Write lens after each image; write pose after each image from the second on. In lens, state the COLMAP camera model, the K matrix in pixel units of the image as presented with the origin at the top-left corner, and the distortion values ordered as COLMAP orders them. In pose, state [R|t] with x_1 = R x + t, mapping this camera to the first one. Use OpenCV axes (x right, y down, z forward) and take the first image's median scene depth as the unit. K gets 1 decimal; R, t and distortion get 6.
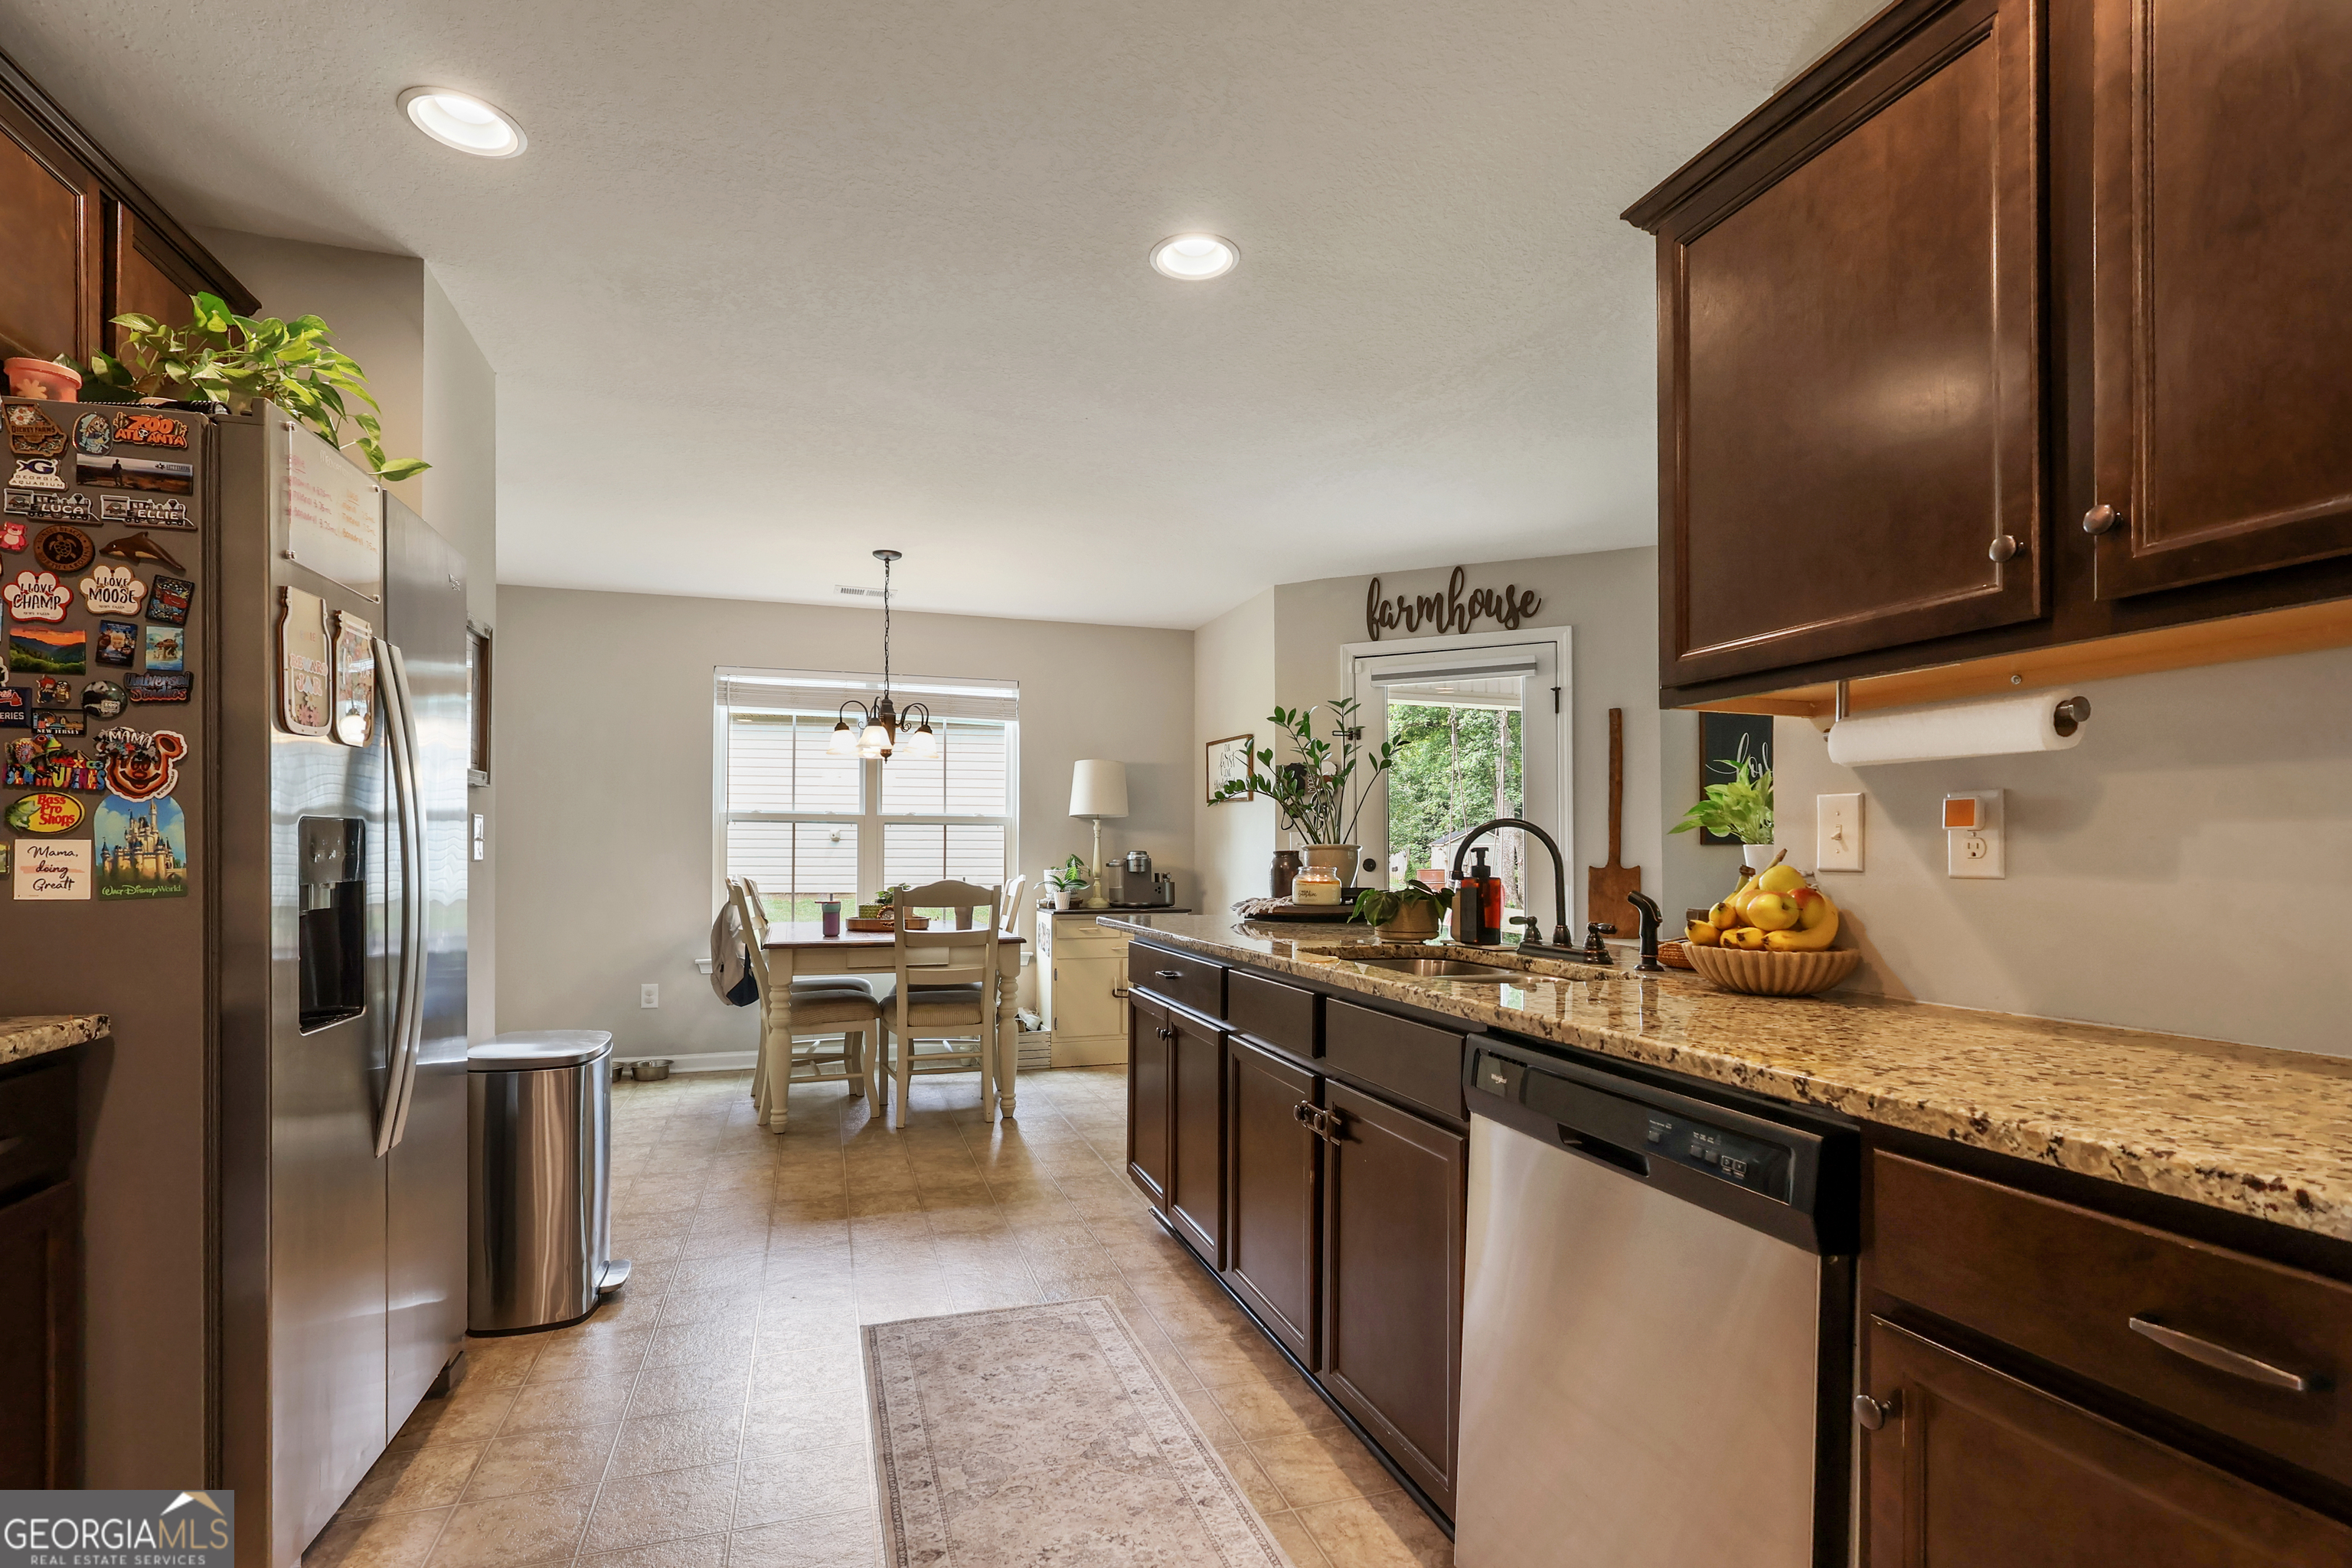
lens RADIAL K [[1090.6, 0, 1175.4], [0, 1090.6, 867.9], [0, 0, 1]] dist [0.001338, 0.000378]
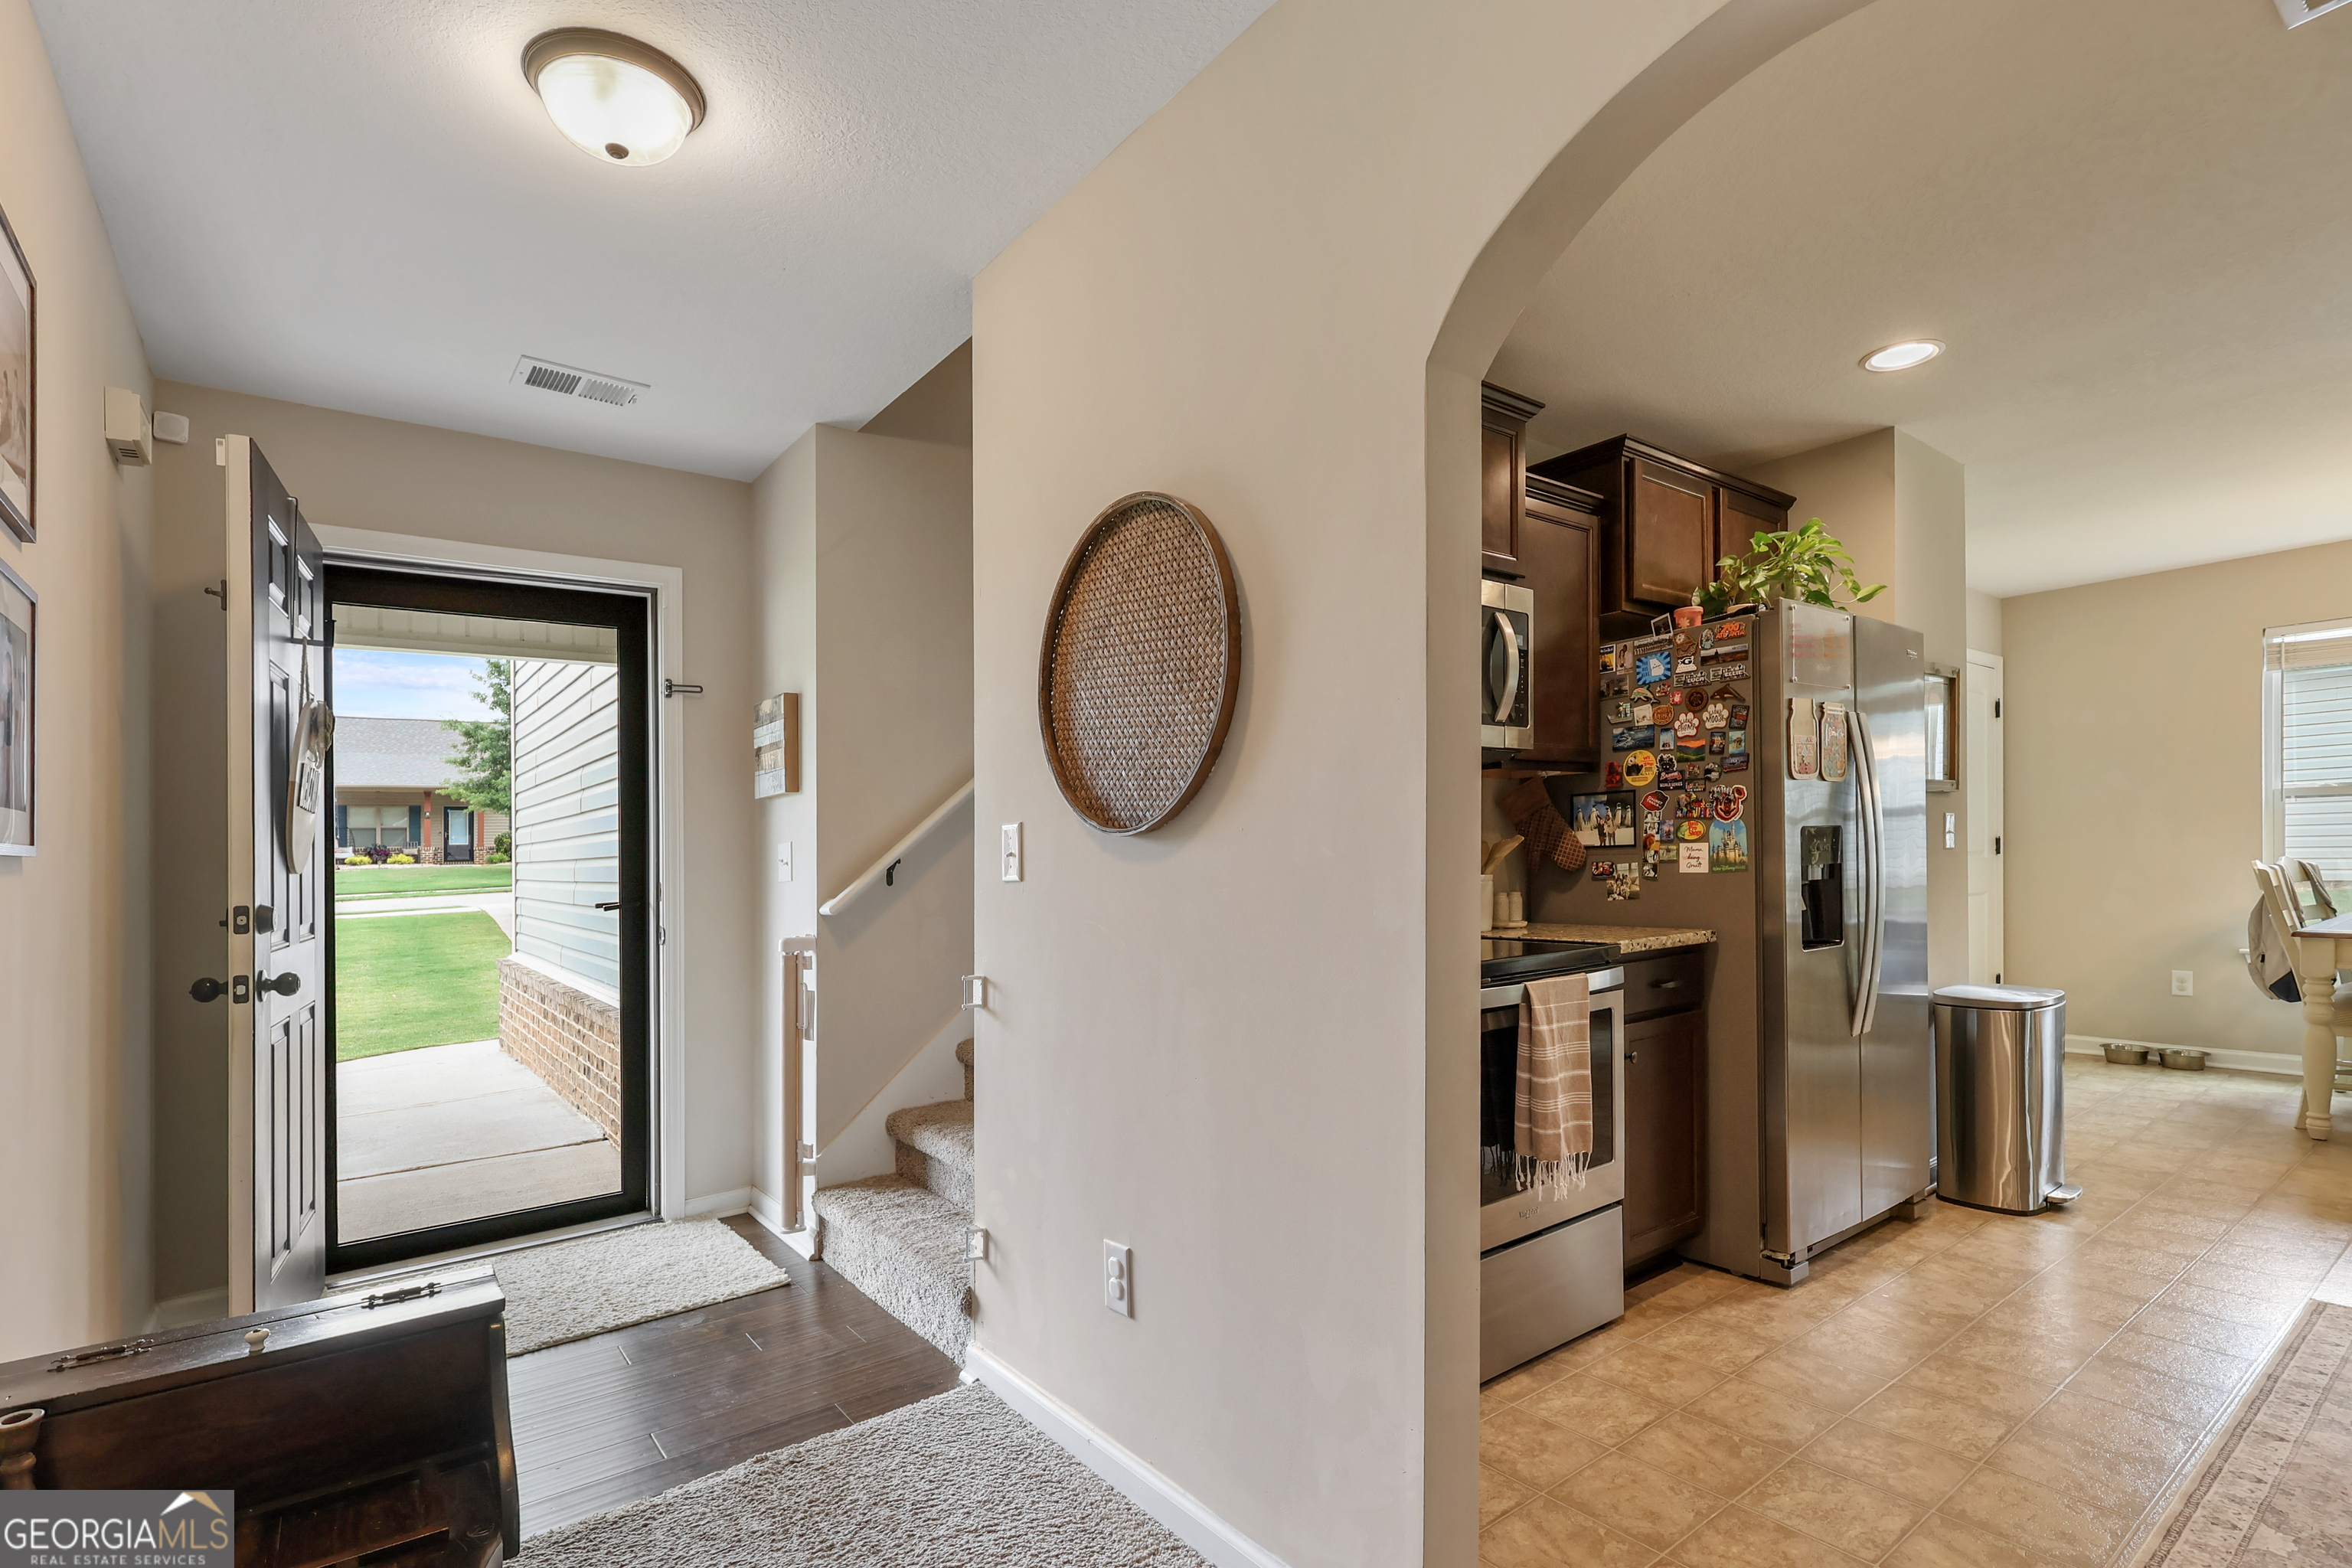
lens RADIAL K [[1090.6, 0, 1175.4], [0, 1090.6, 867.9], [0, 0, 1]] dist [0.001338, 0.000378]
pose [[0.308334, -0.000251, -0.951278, 0.551533], [0.012458, 0.999915, 0.003774, 0.000527], [0.951197, -0.013014, 0.308311, -0.494662]]
